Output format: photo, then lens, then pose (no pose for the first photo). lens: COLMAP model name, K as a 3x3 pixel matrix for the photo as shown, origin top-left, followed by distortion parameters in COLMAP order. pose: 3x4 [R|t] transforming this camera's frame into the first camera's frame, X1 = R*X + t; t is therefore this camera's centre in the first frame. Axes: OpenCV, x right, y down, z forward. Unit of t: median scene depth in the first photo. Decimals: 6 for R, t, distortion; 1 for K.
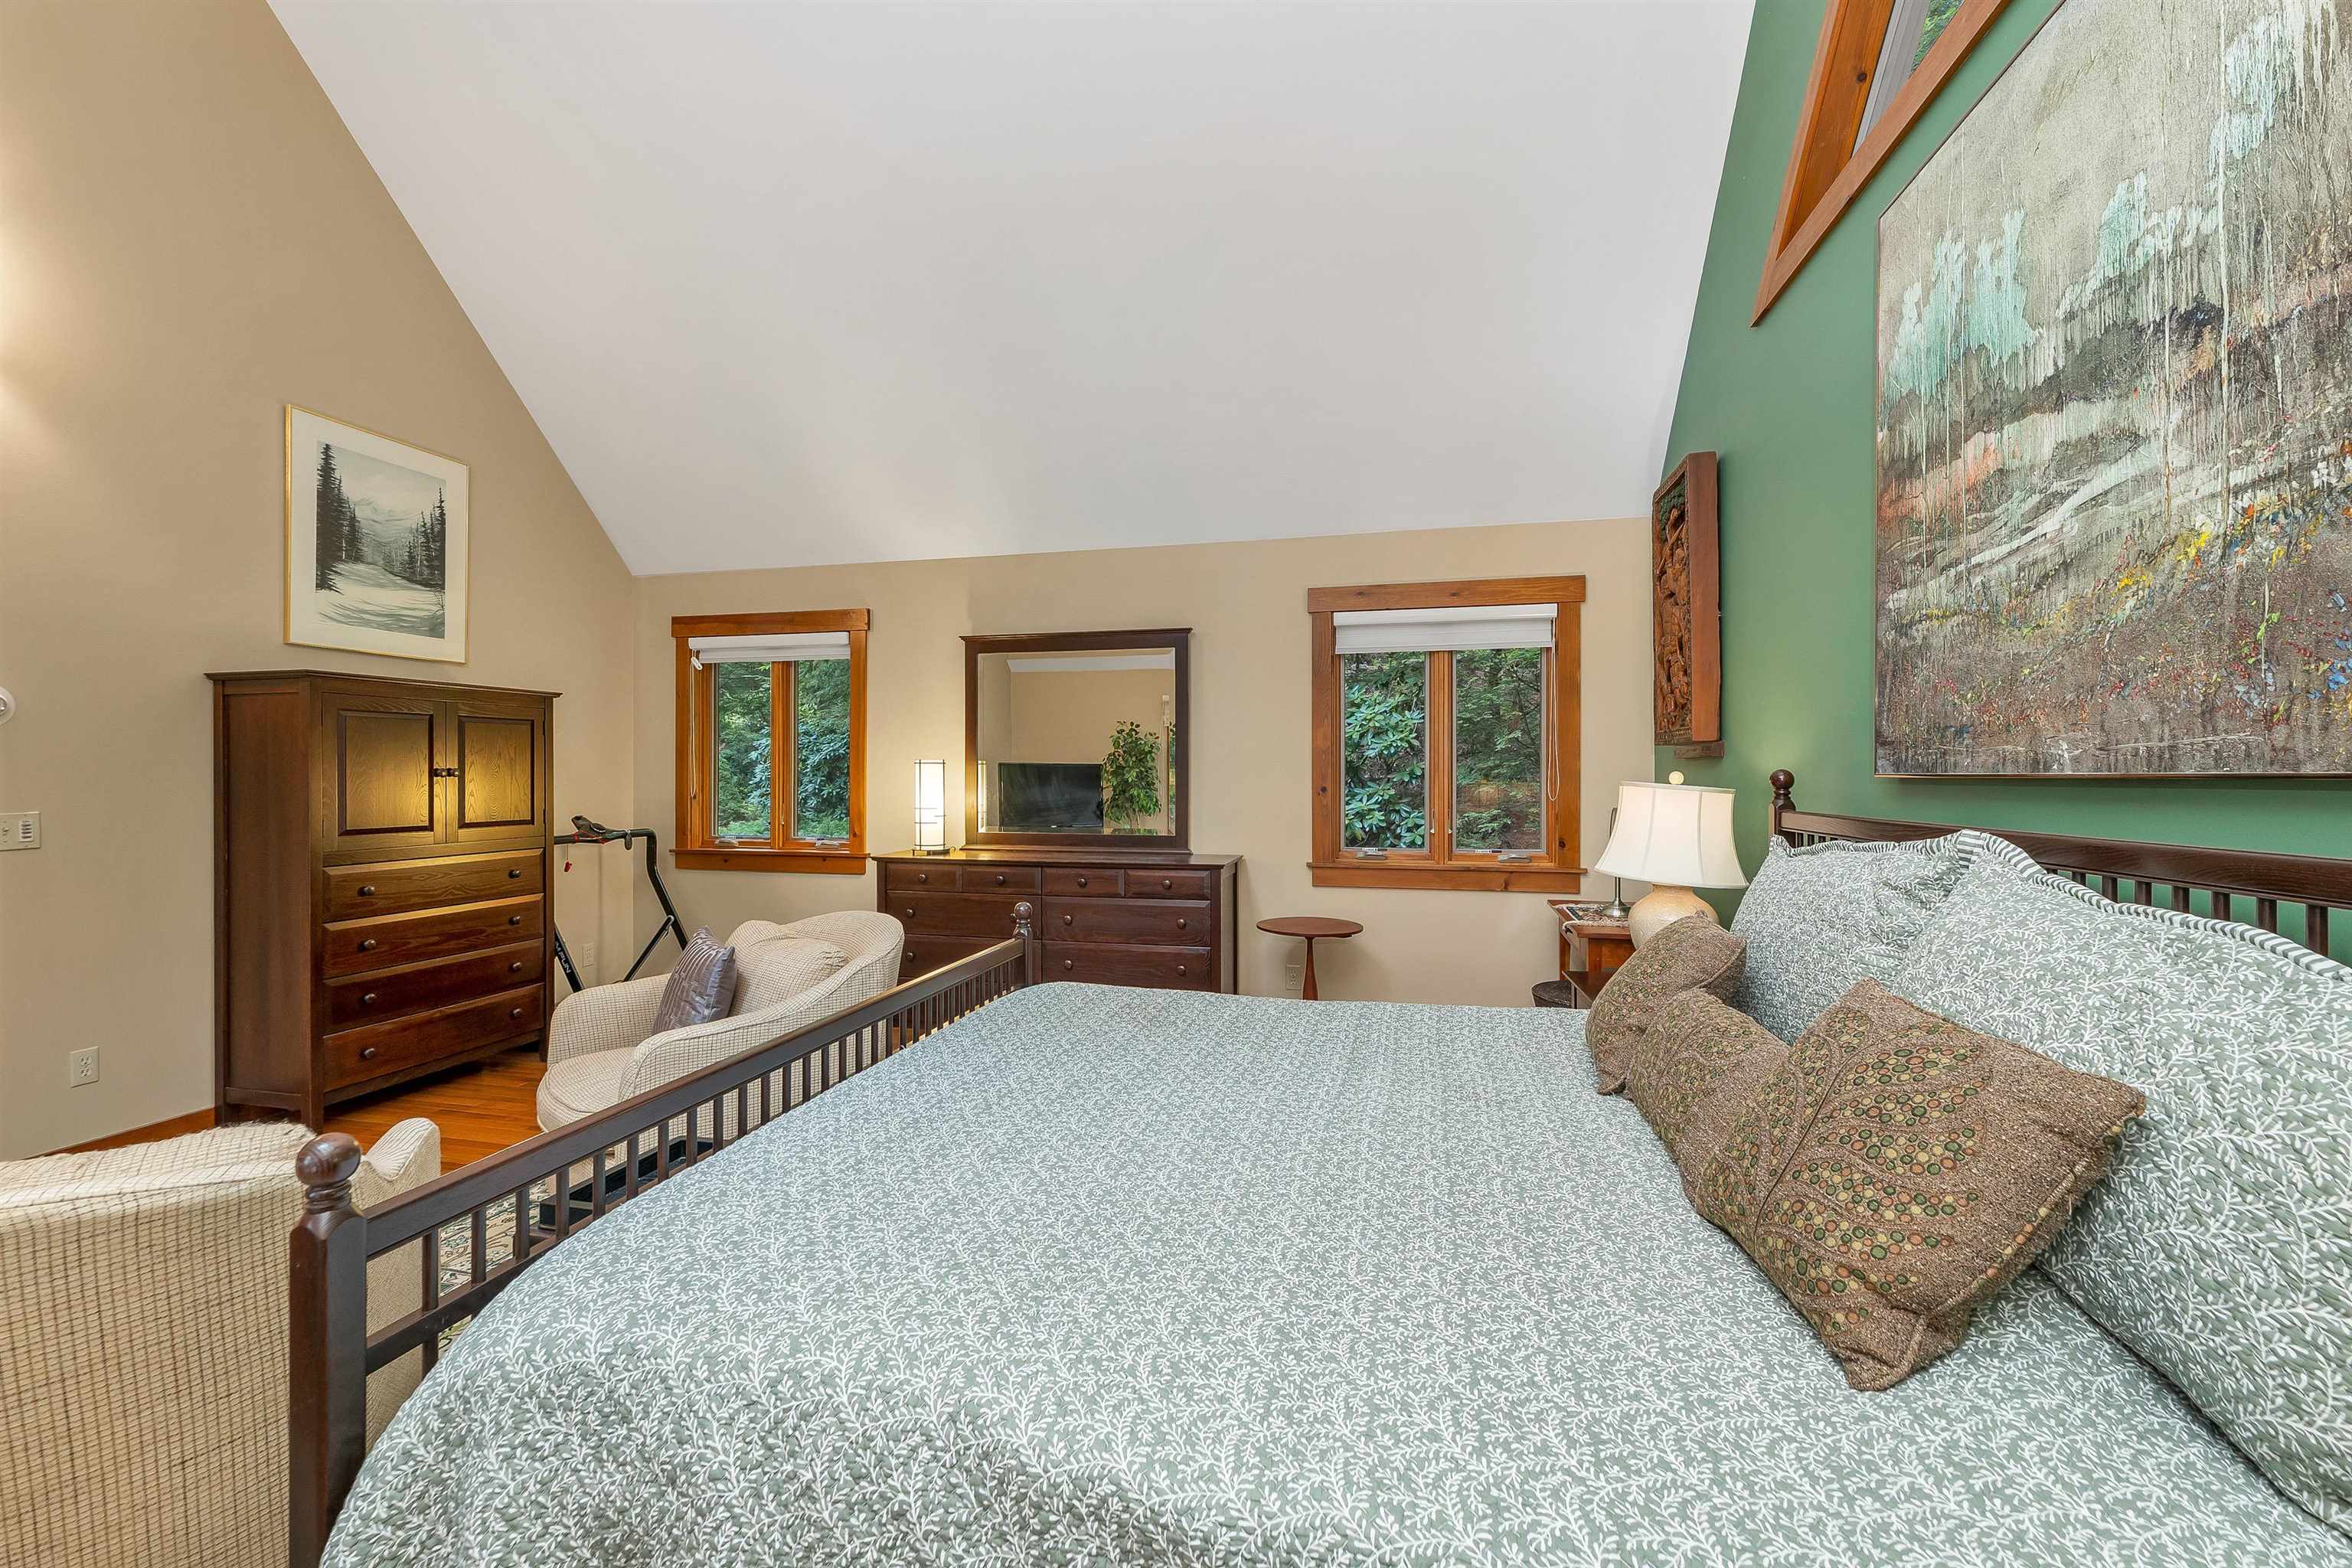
lens RADIAL K [[998.3, 0, 1178.9], [0, 998.3, 779.3], [0, 0, 1]] dist [0.005447, -0.001248]
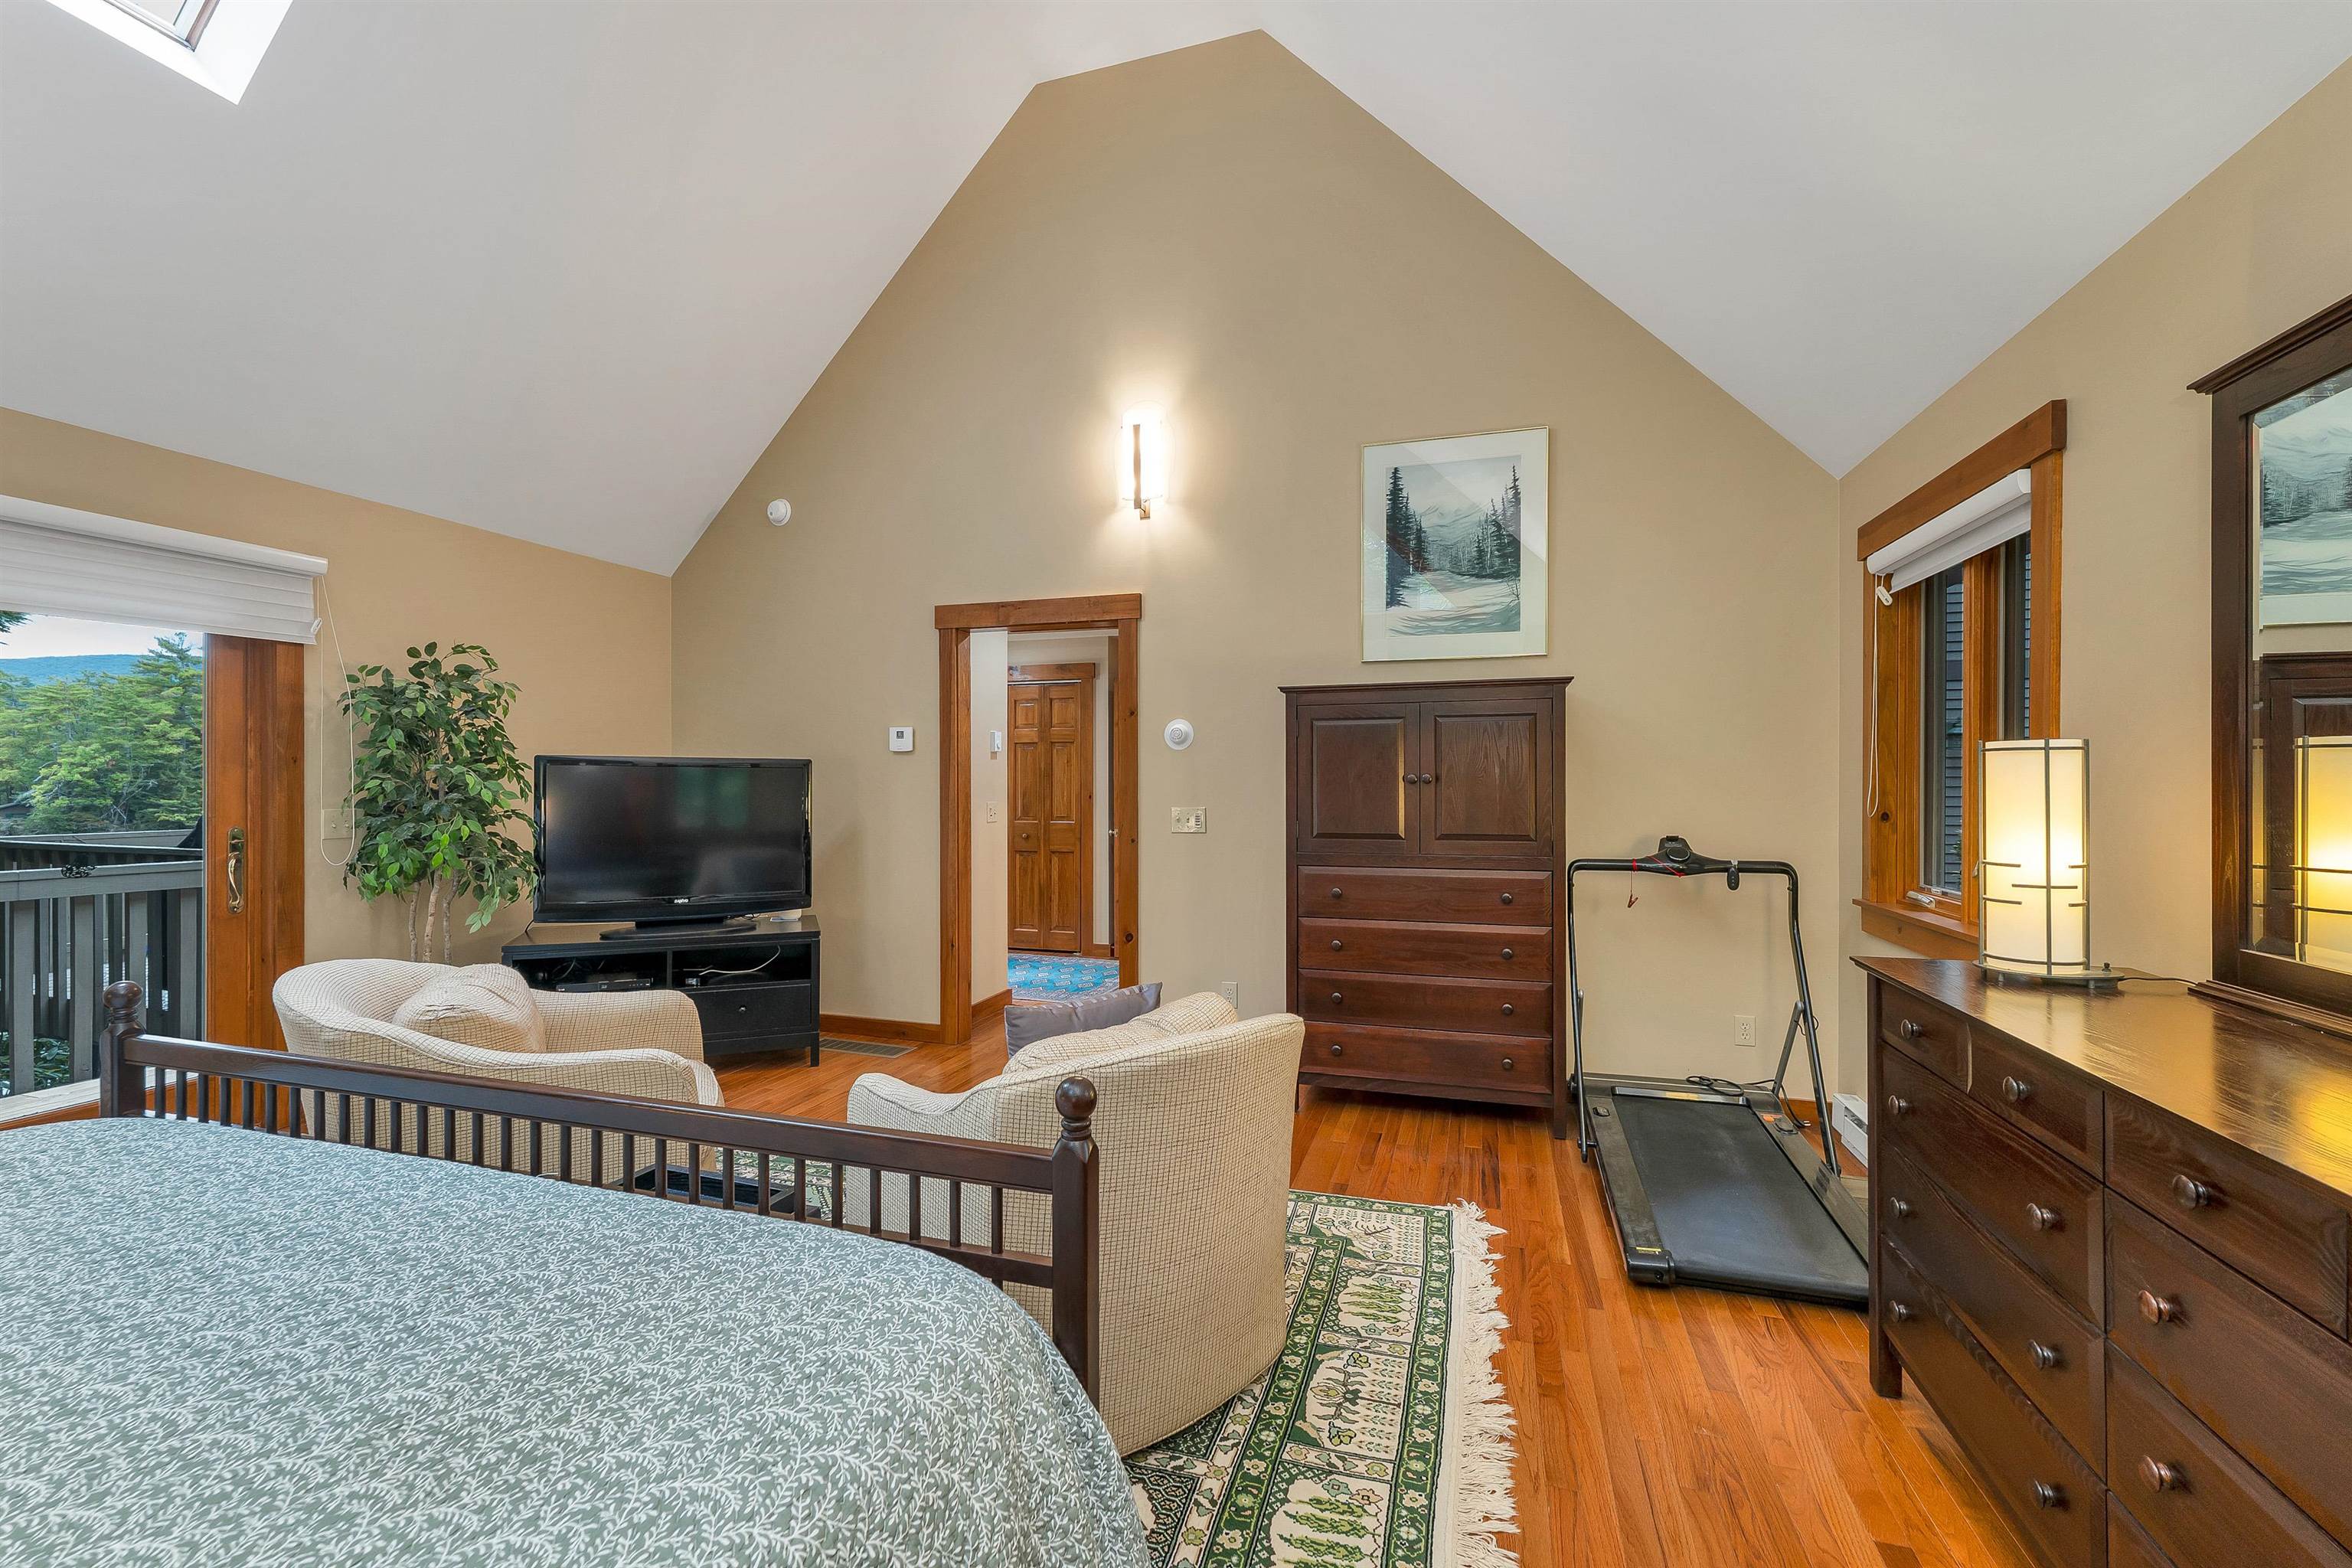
lens RADIAL K [[998.3, 0, 1174.6], [0, 998.3, 785.8], [0, 0, 1]] dist [0.005447, -0.001248]
pose [[-0.091049, 0.006227, -0.995827, 0.214861], [-0.003830, 0.999971, 0.006603, -0.005247], [0.995839, 0.004416, -0.091022, 0.843661]]
